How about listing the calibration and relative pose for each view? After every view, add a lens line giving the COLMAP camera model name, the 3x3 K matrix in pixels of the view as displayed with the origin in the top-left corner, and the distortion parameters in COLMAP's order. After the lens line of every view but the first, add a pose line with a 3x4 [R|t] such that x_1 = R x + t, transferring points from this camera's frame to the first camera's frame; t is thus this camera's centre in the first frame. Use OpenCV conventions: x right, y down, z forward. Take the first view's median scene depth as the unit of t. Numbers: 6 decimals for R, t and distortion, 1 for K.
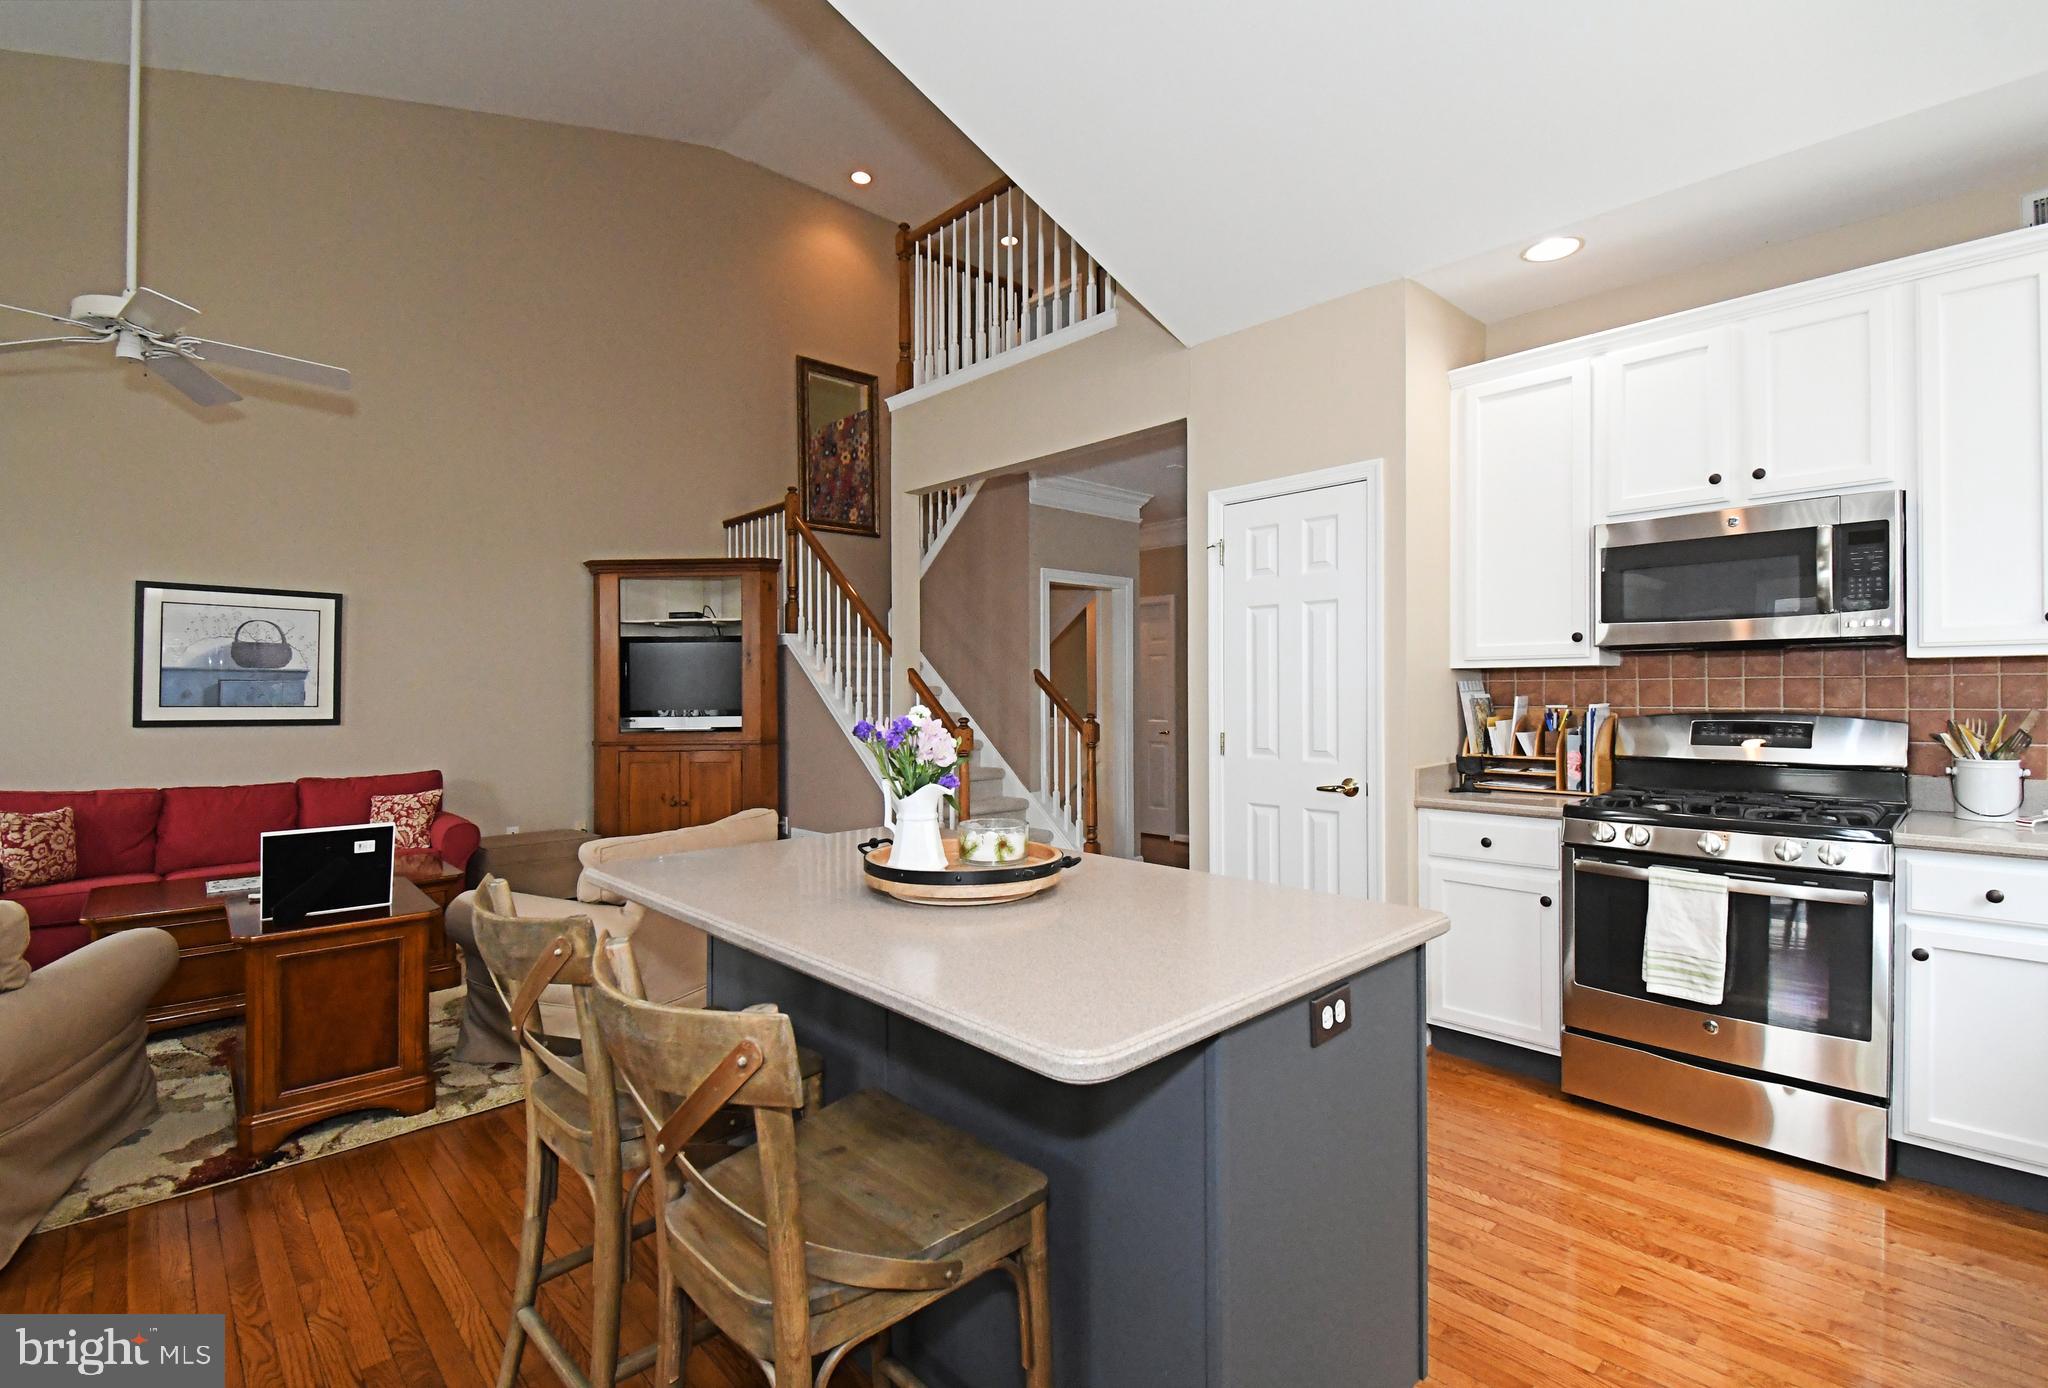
lens RADIAL K [[908.6, 0, 1005.4], [0, 908.6, 690.5], [0, 0, 1]] dist [0.018651, -0.011111]
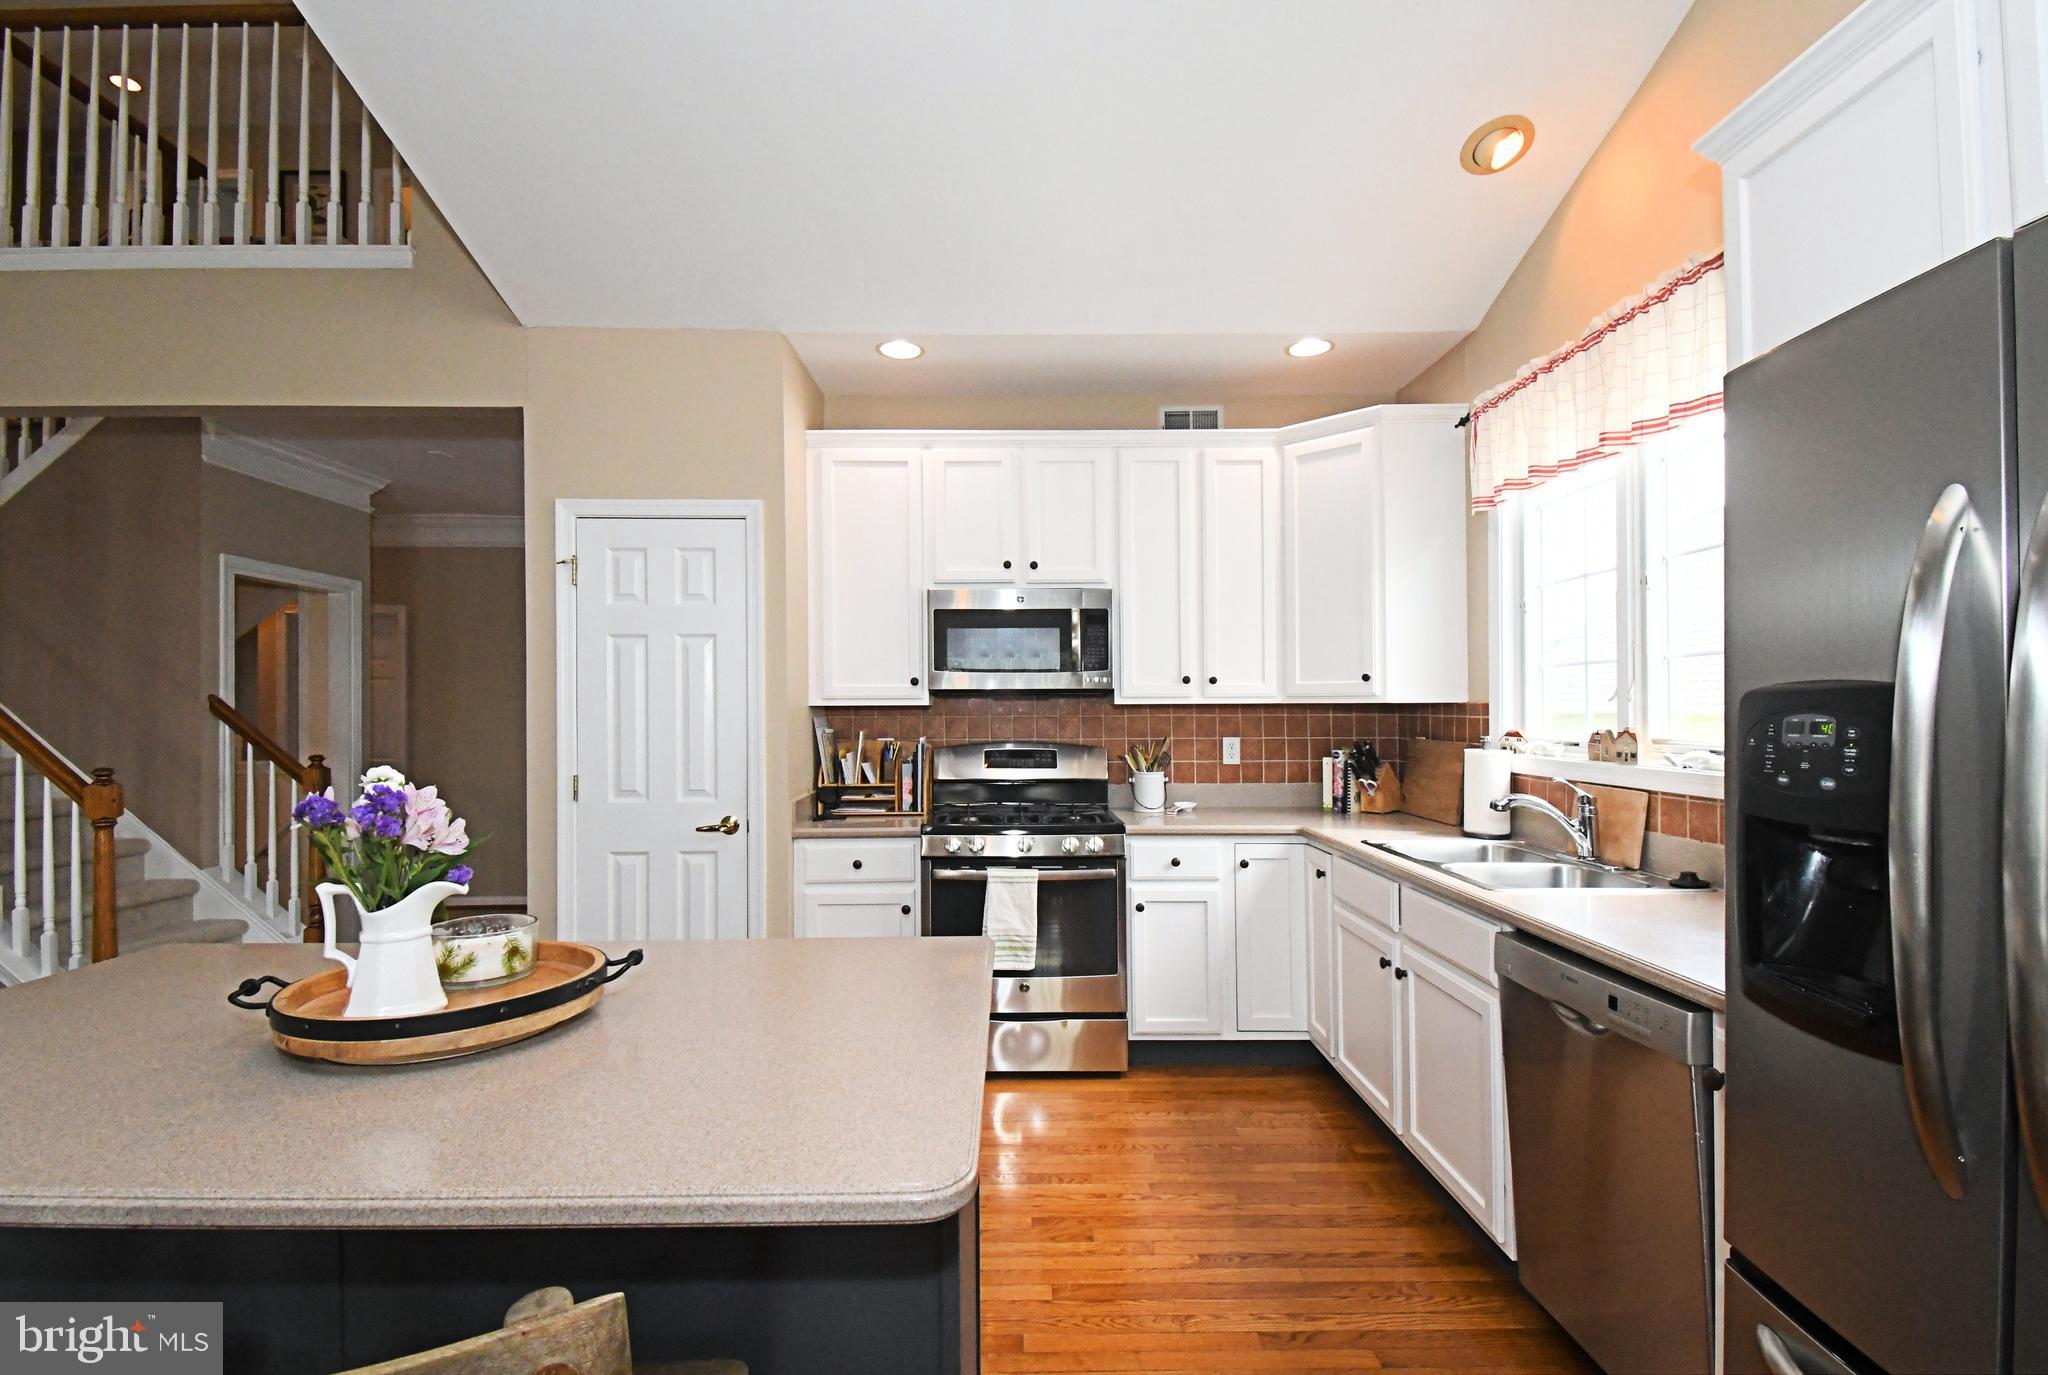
lens RADIAL K [[908.6, 0, 1019.0], [0, 908.6, 696.9], [0, 0, 1]] dist [0.018651, -0.011111]
pose [[0.676806, 0.017241, 0.735959, -0.147197], [0.000004, 0.999726, -0.023423, -0.010518], [-0.736161, 0.015856, 0.676621, 0.103796]]
